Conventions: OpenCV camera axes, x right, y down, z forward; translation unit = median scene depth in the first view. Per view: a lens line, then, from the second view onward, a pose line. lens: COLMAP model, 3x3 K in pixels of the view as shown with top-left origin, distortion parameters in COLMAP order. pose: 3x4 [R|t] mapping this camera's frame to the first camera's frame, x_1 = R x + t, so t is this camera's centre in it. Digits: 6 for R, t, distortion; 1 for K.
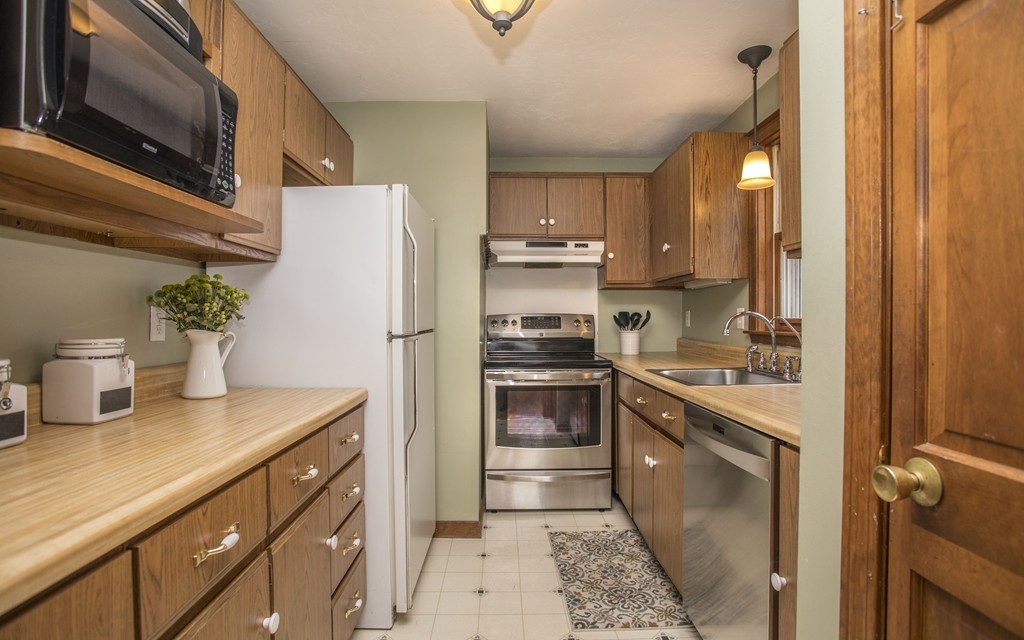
lens RADIAL K [[500.2, 0, 510.0], [0, 500.2, 323.7], [0, 0, 1]] dist [-0.046055, 0.014415]
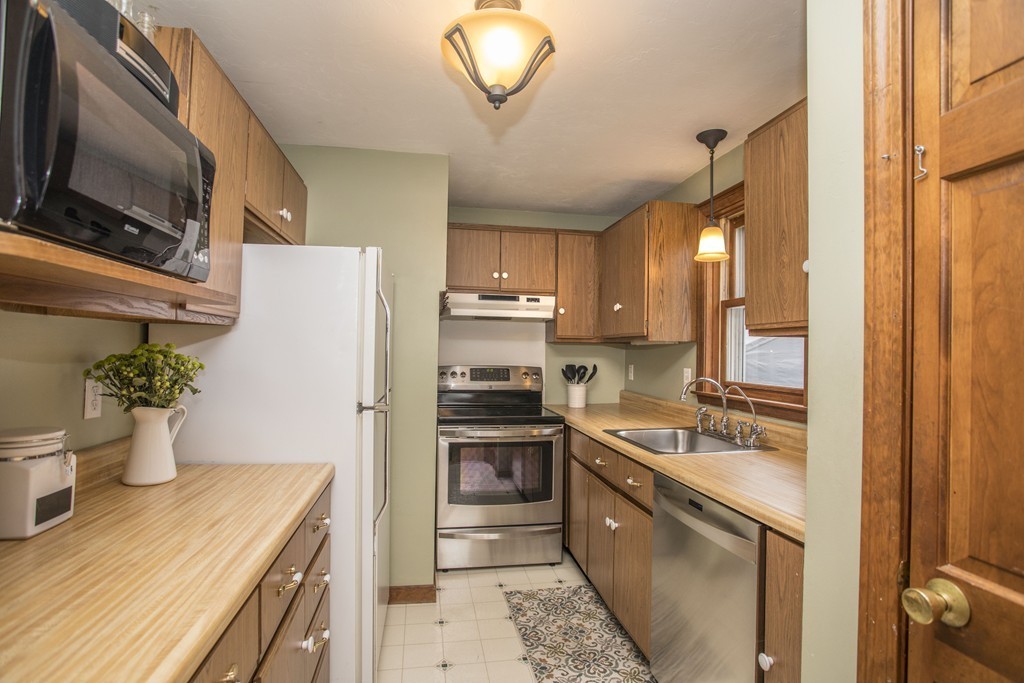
lens RADIAL K [[495.7, 0, 508.4], [0, 495.7, 345.0], [0, 0, 1]] dist [-0.047138, 0.013936]
pose [[0.987160, 0.019994, 0.158480, -0.116750], [-0.017169, 0.999669, -0.019174, -0.081979], [-0.158811, 0.016207, 0.987176, 0.033994]]
